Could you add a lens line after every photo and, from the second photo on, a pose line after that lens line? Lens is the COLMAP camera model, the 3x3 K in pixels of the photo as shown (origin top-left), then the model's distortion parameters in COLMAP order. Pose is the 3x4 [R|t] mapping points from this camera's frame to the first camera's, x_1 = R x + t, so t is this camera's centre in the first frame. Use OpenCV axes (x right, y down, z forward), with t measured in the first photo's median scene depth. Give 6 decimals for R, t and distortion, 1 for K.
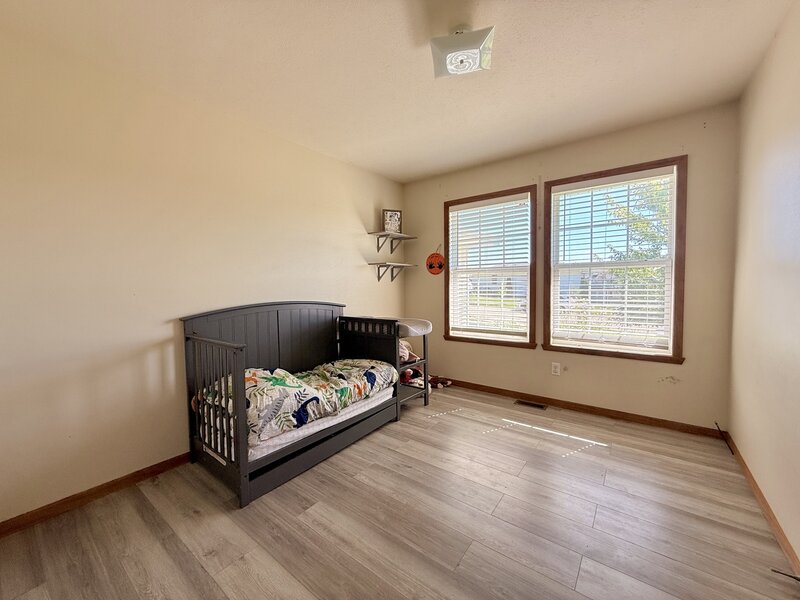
lens RADIAL K [[320.8, 0, 397.7], [0, 320.8, 293.1], [0, 0, 1]] dist [-0.000908, 0.000024]
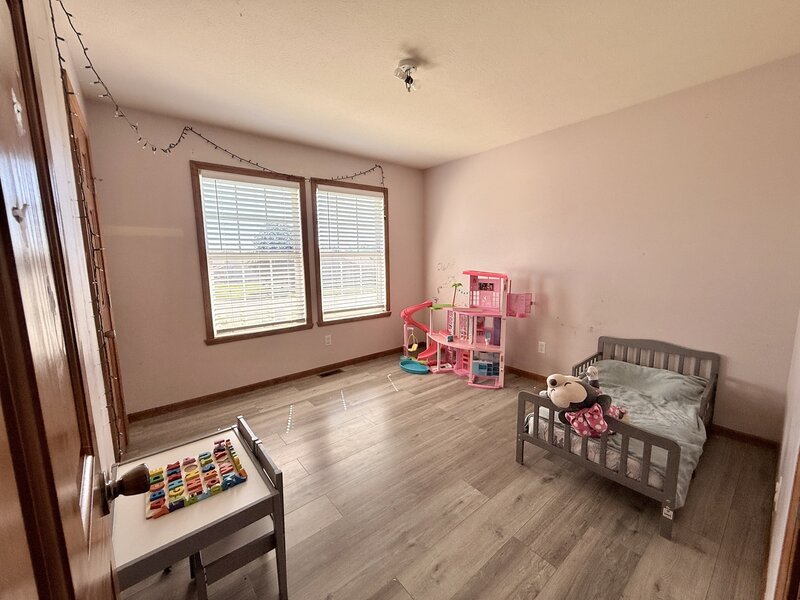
lens RADIAL K [[320.8, 0, 398.0], [0, 320.8, 305.2], [0, 0, 1]] dist [-0.000908, 0.000024]
pose [[0.221988, -0.111332, 0.968673, -0.598157], [0.062675, 0.993035, 0.099769, 0.001899], [-0.973033, 0.038564, 0.227419, 0.464962]]
